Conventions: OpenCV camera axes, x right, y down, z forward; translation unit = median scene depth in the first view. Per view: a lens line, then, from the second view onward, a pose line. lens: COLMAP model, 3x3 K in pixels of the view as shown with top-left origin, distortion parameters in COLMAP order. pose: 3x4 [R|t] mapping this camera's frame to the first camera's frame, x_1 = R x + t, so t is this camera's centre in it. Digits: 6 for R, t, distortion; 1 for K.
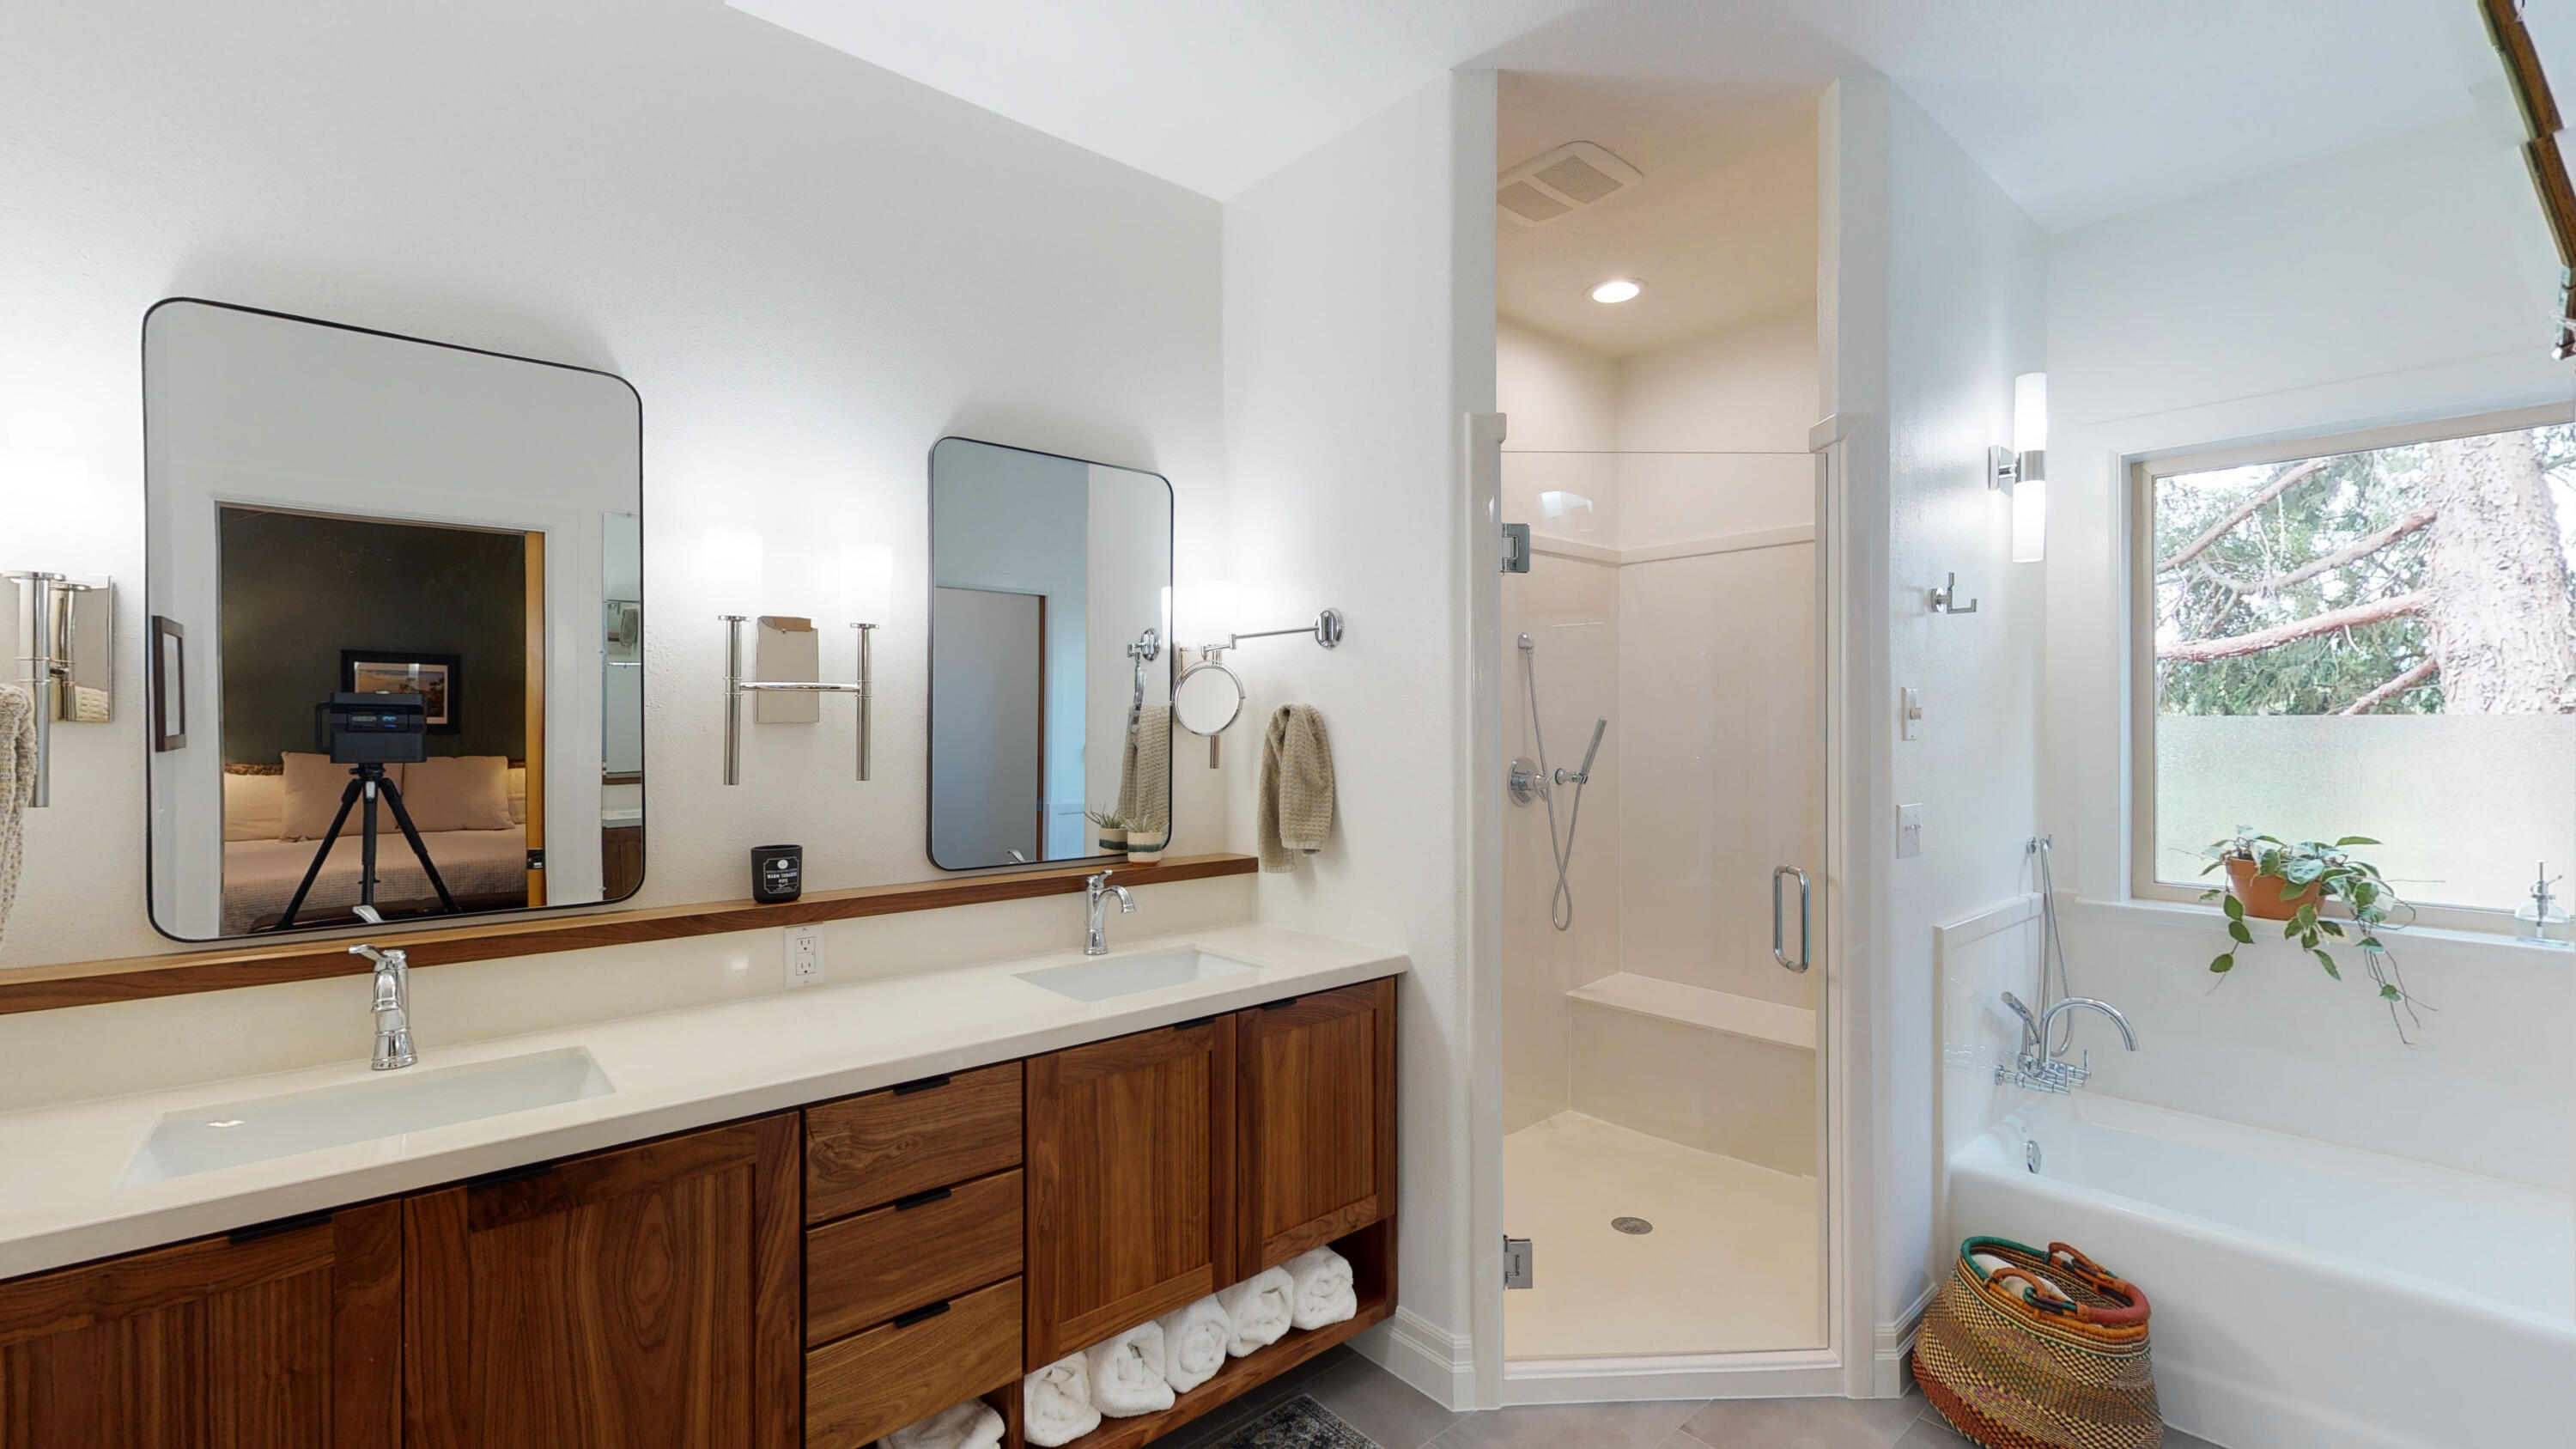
lens RADIAL K [[1170.1, 0, 1285.6], [0, 1170.1, 726.2], [0, 0, 1]] dist [-0.000880, -0.000147]
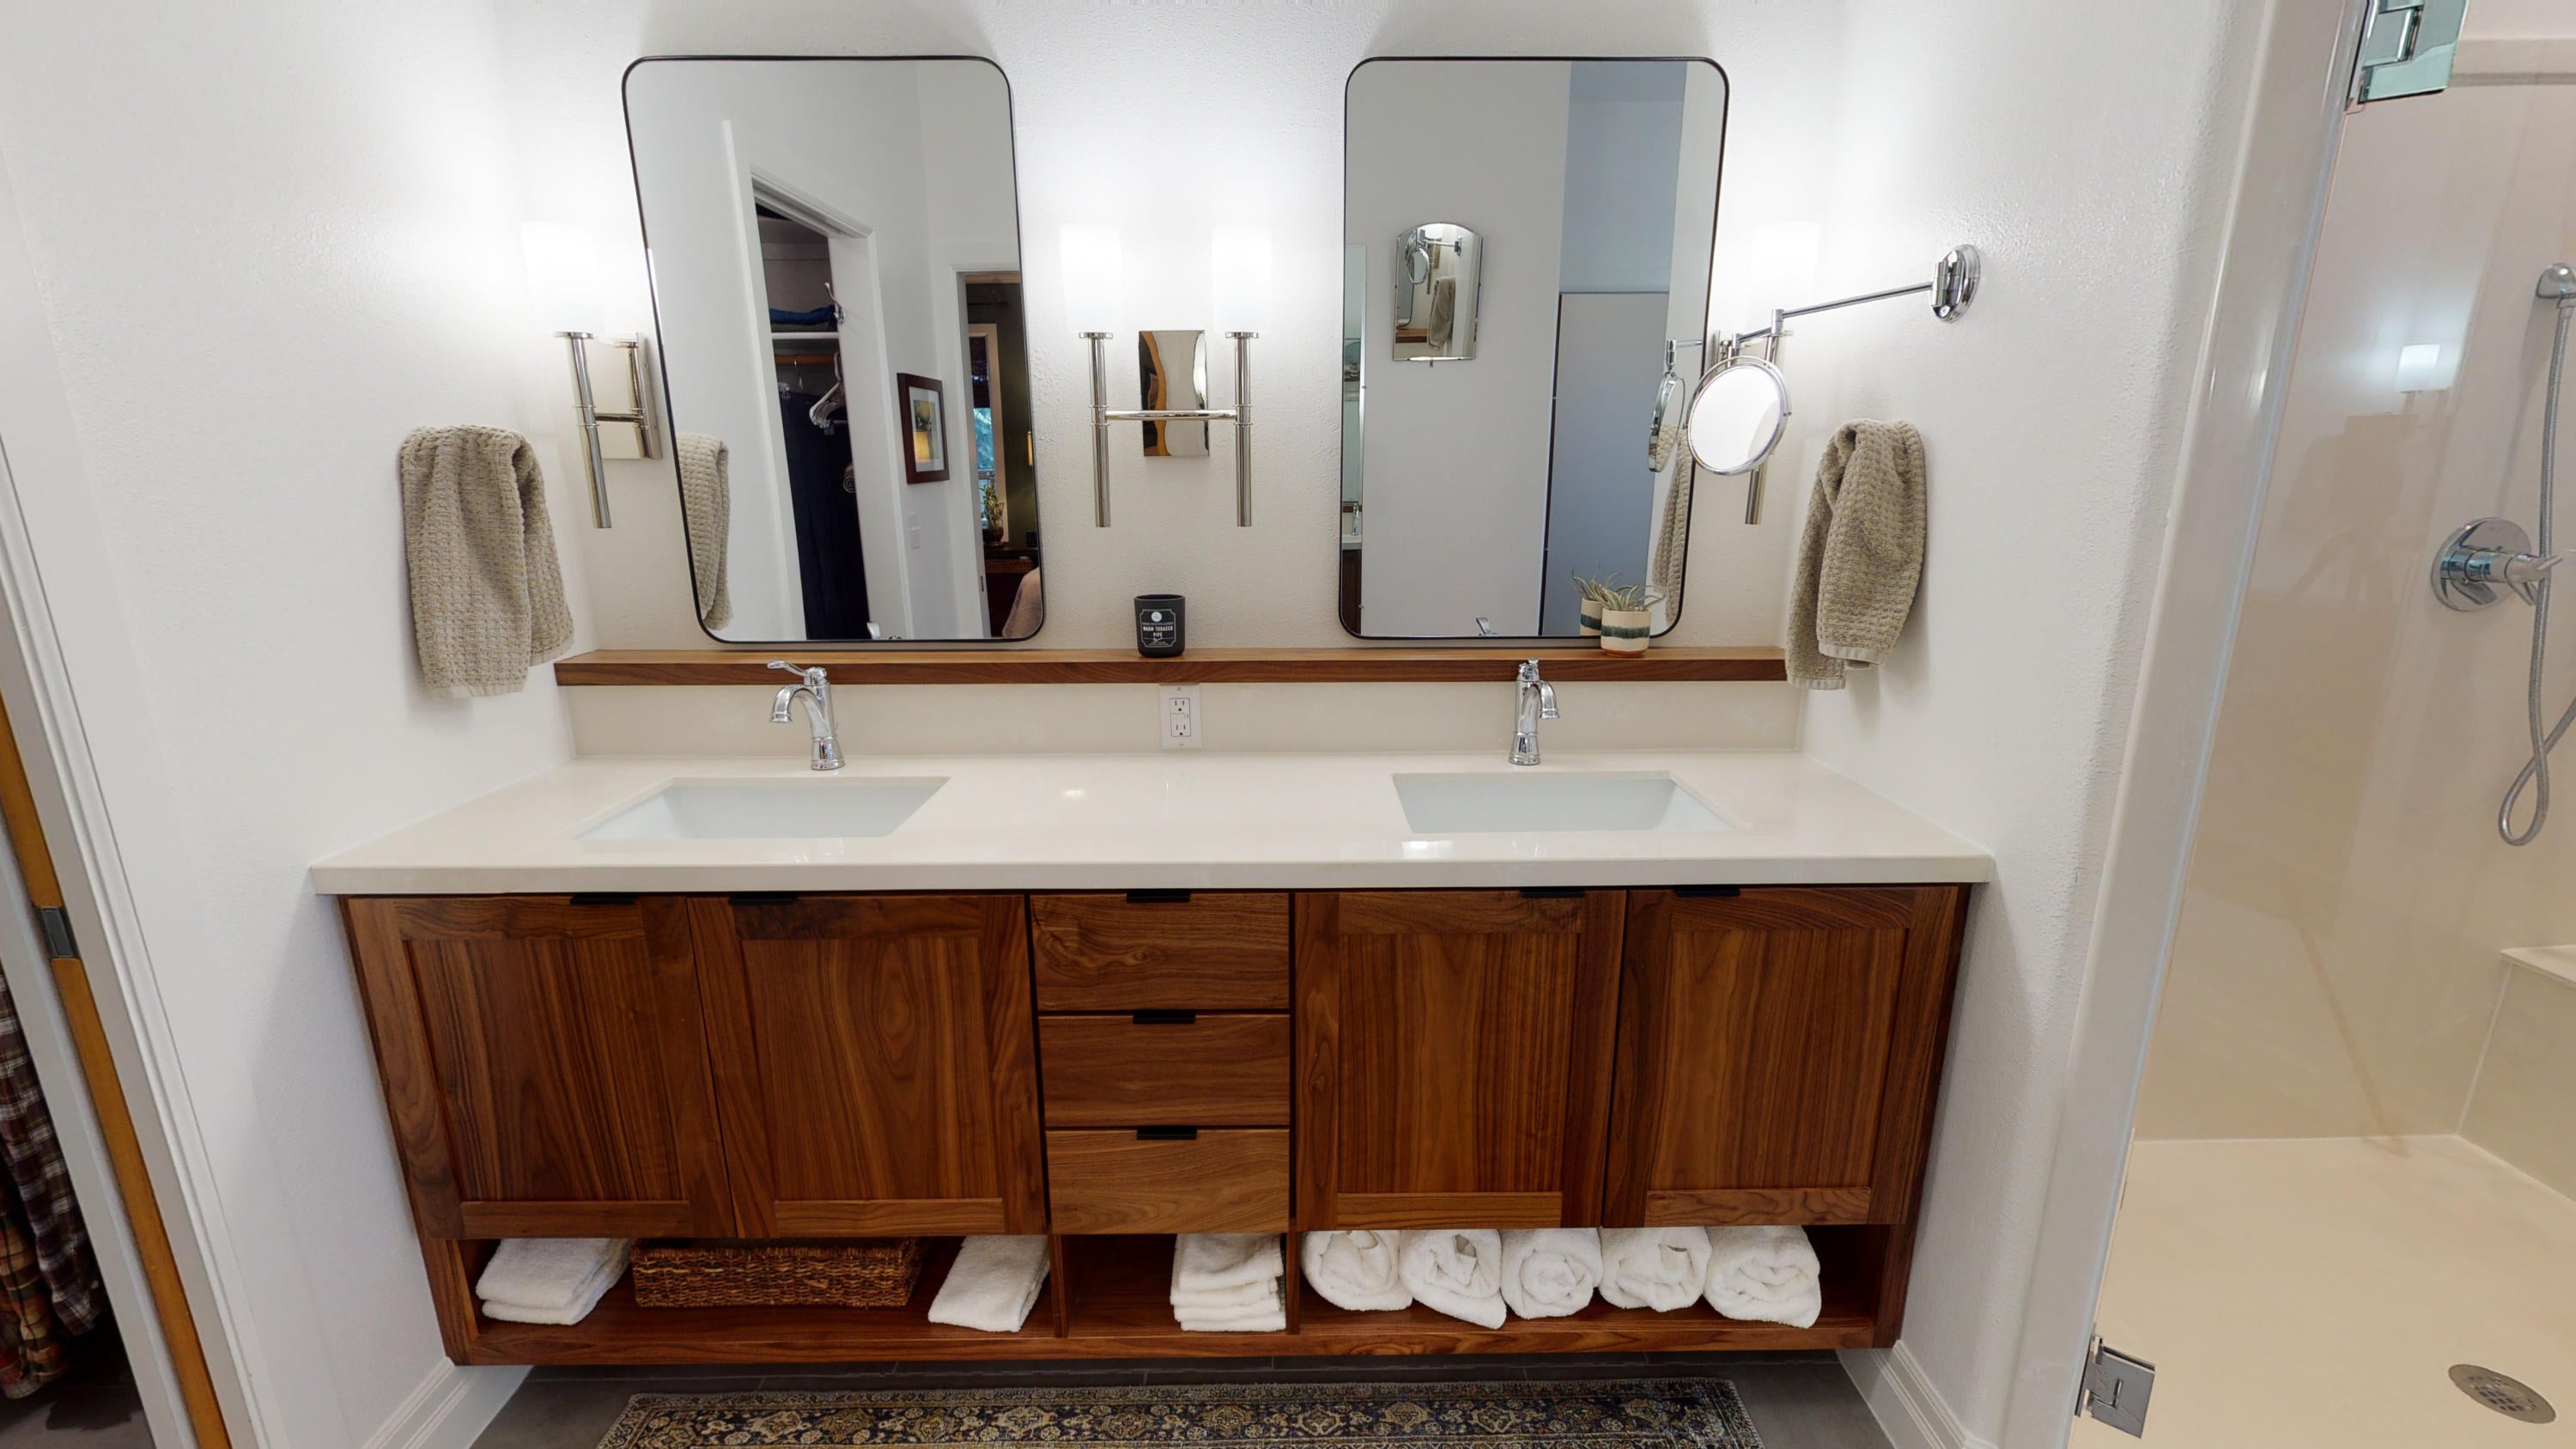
lens RADIAL K [[1080.4, 0, 1291.1], [0, 1080.4, 738.2], [0, 0, 1]] dist [0.001137, -0.000453]
pose [[0.746547, 0.162046, -0.645298, 0.211938], [0.001883, 0.969368, 0.245604, 0.002434], [0.665330, -0.184570, 0.723374, 0.440015]]
